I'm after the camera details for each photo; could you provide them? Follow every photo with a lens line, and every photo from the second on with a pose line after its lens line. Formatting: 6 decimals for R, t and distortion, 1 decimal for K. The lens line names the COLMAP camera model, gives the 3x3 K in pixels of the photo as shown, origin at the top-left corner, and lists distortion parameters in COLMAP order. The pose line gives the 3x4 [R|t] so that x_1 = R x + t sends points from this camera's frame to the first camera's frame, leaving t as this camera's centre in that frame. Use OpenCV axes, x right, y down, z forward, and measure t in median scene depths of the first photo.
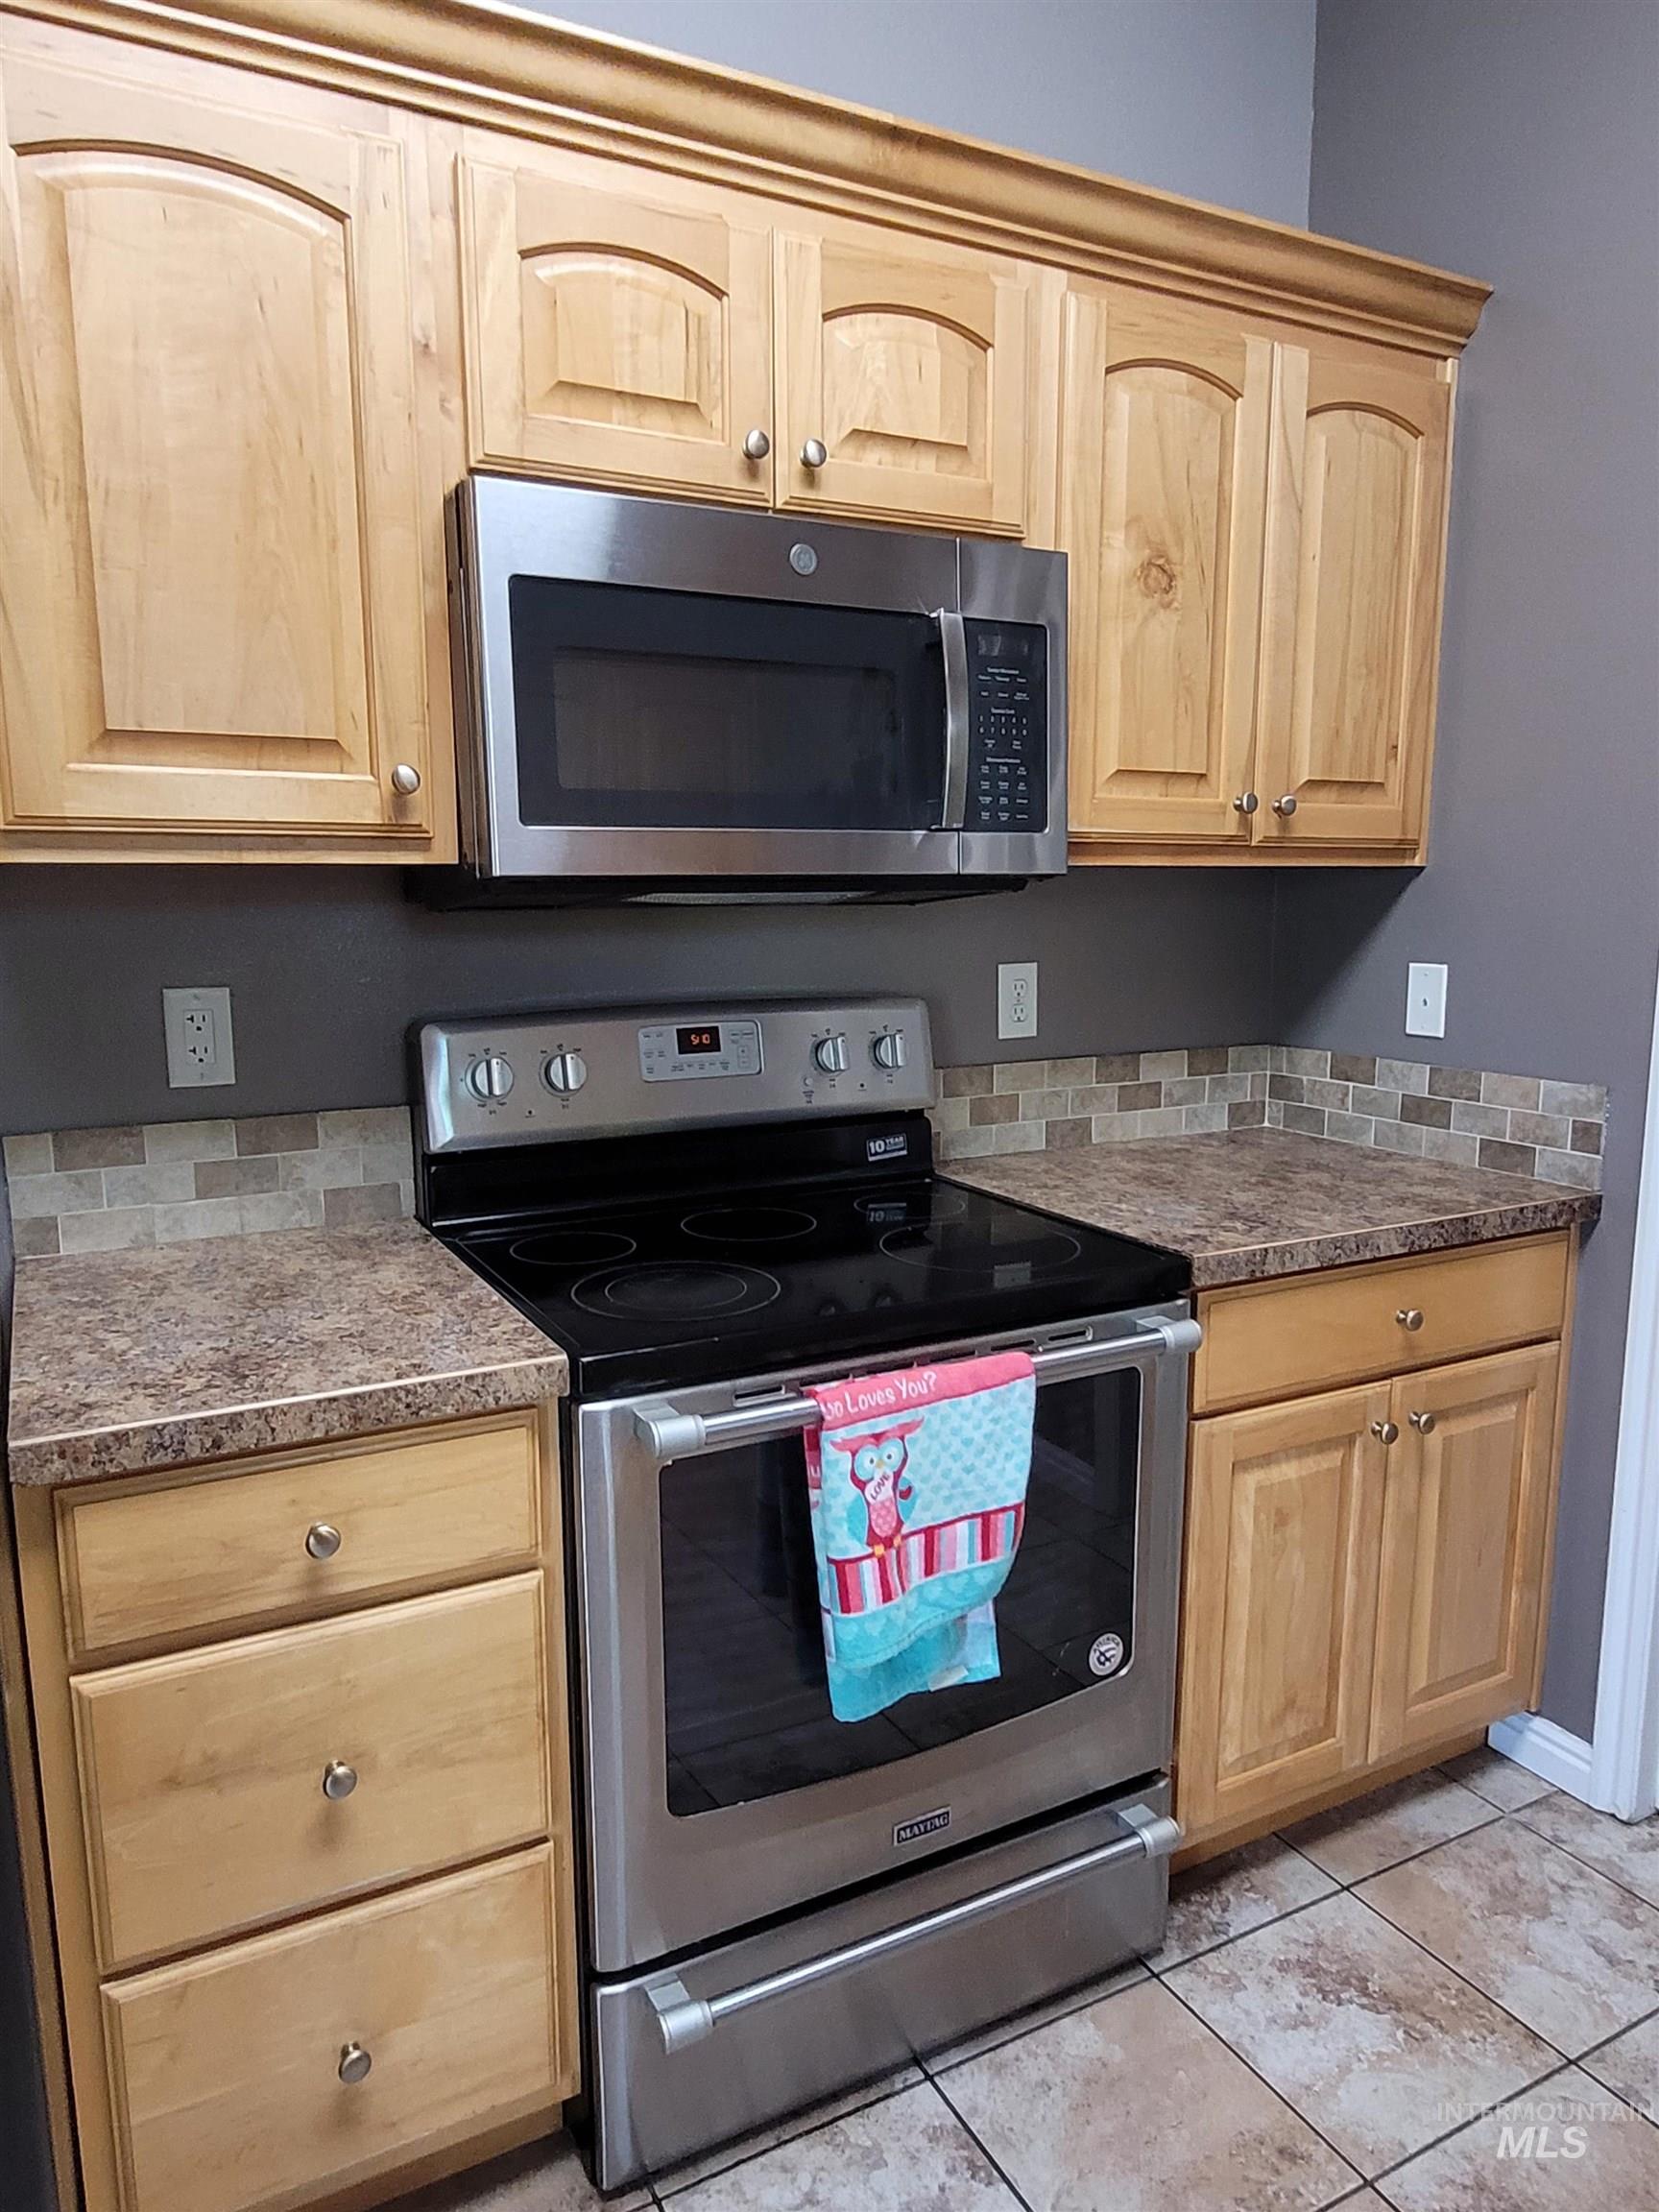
lens RADIAL K [[1454.7, 0, 829.5], [0, 1454.7, 1106.0], [0, 0, 1]] dist [0.004096, 0.002704]
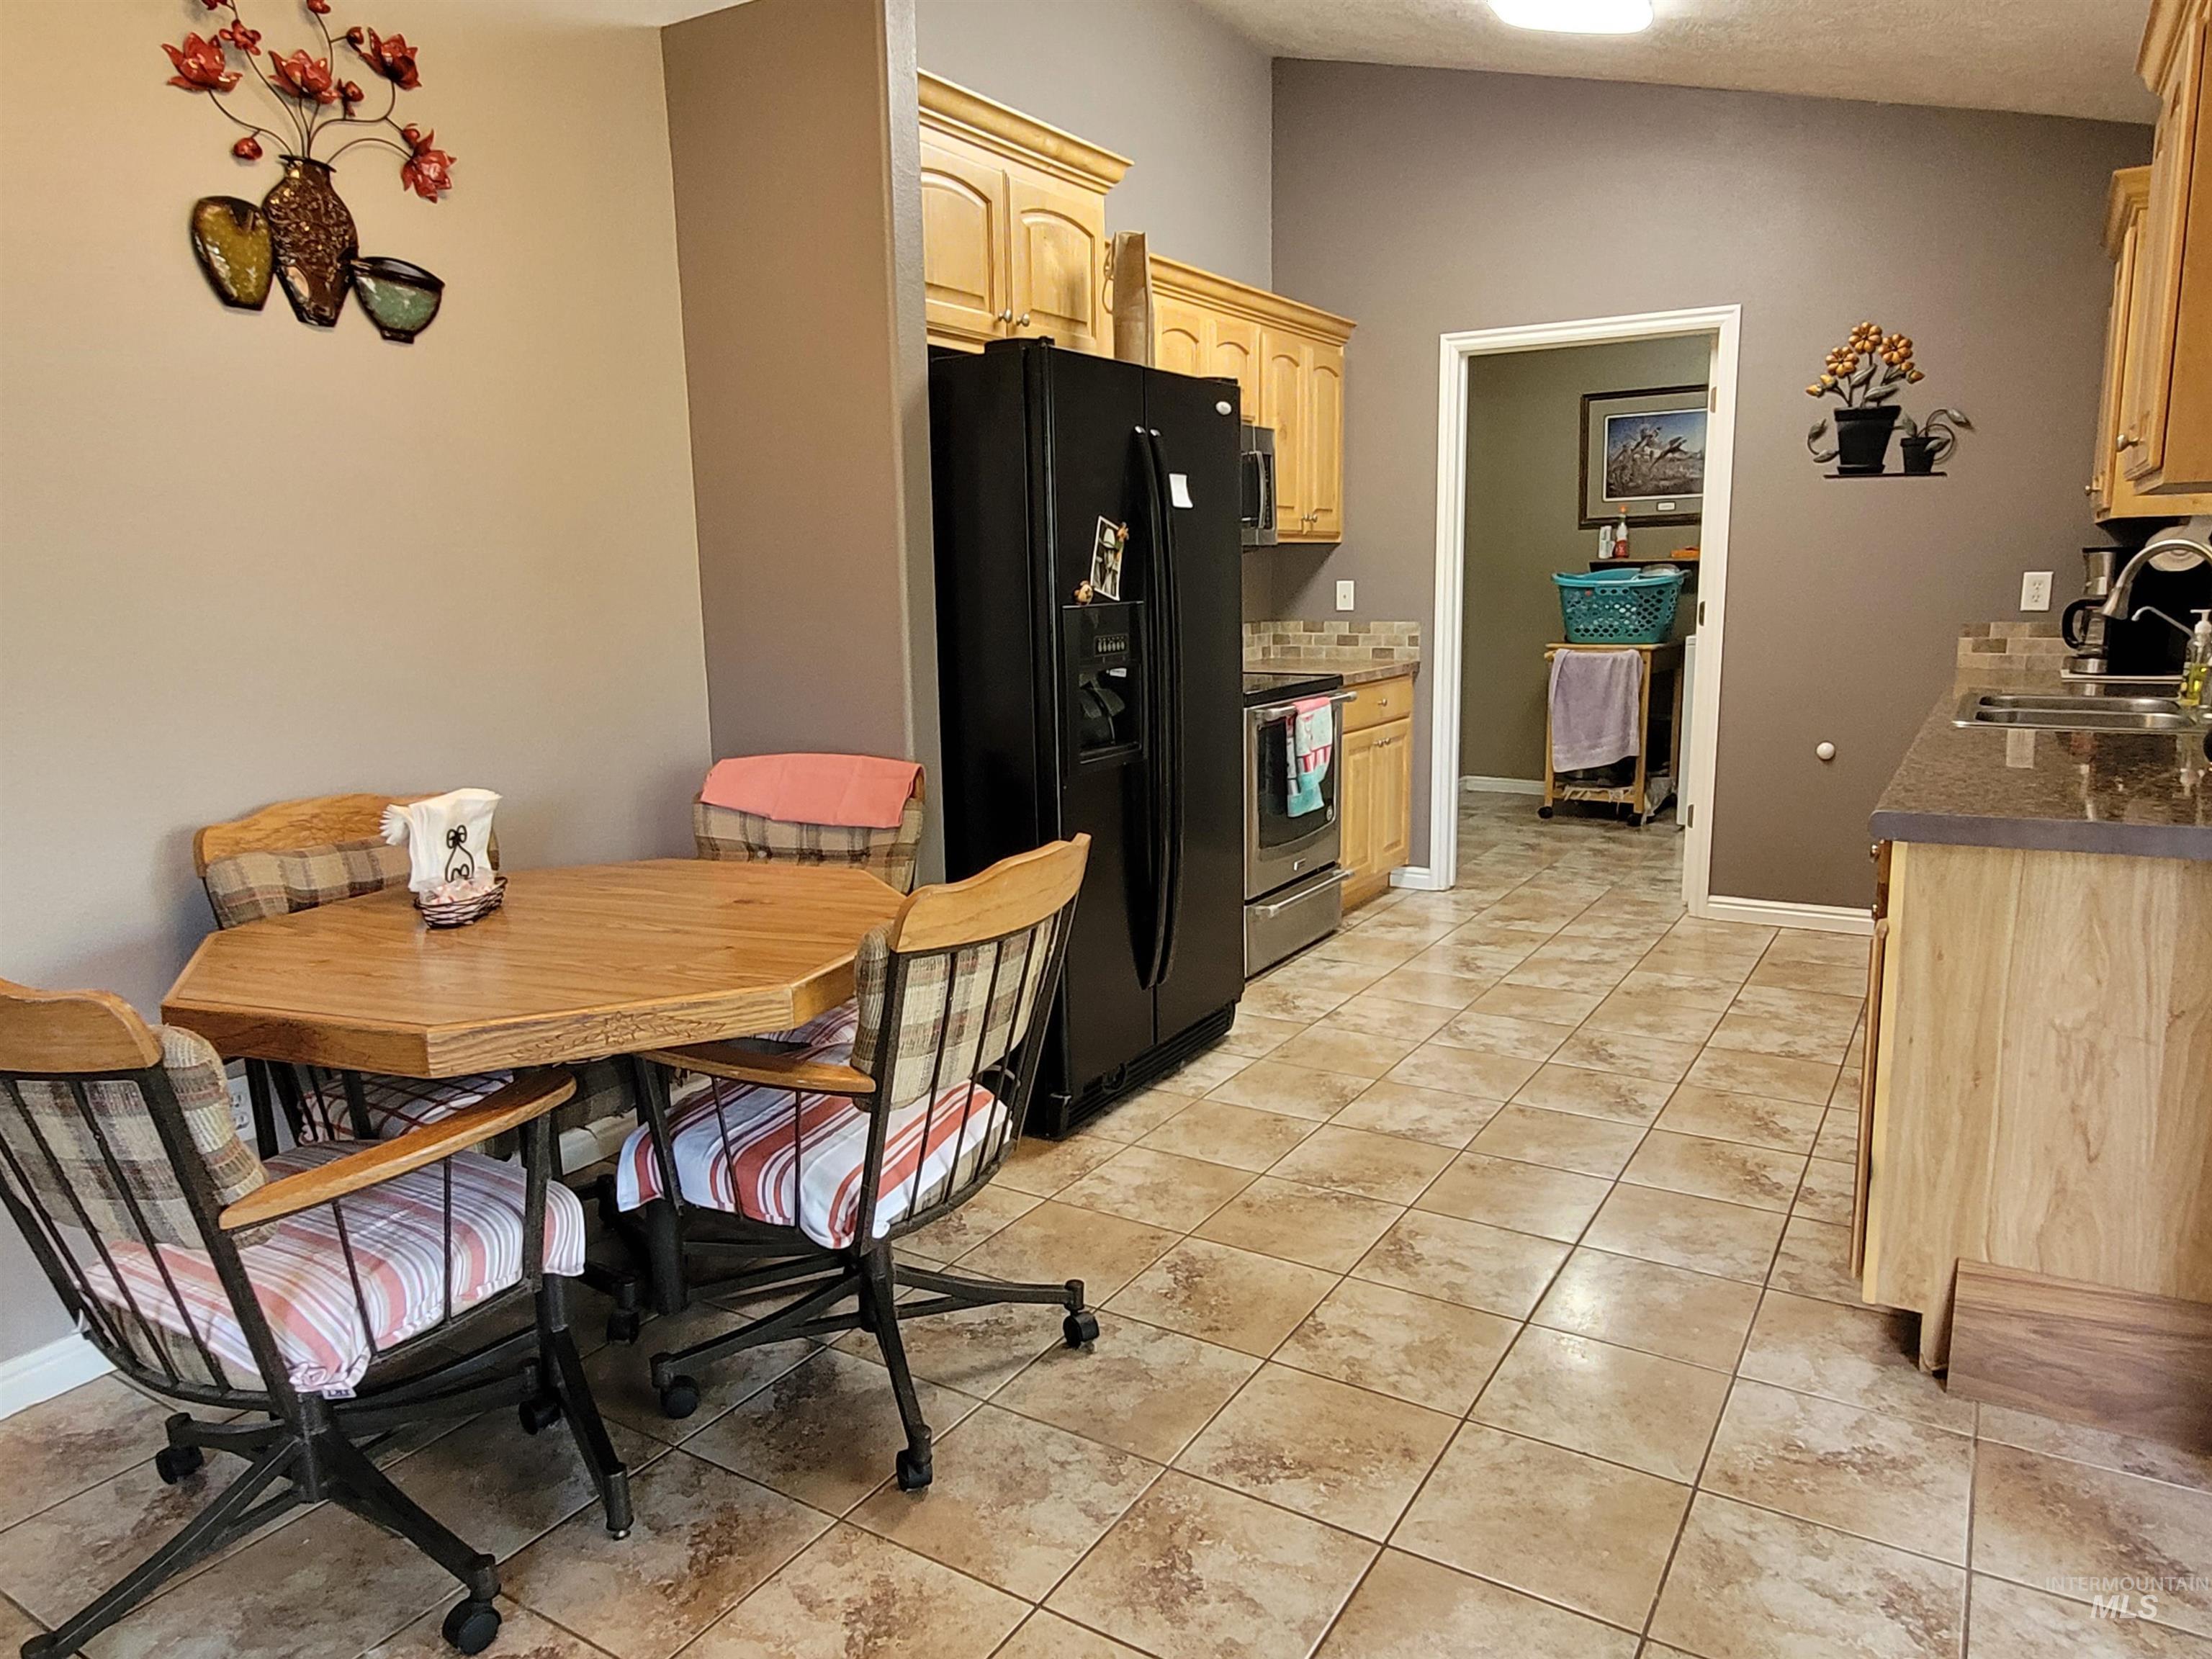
lens RADIAL K [[1454.7, 0, 1106.0], [0, 1454.7, 829.5], [0, 0, 1]] dist [0.004096, 0.002704]
pose [[0.867462, -0.101502, 0.487040, -1.328293], [0.092431, 0.994803, 0.042696, 0.200637], [-0.488842, 0.007981, 0.872336, -1.083068]]
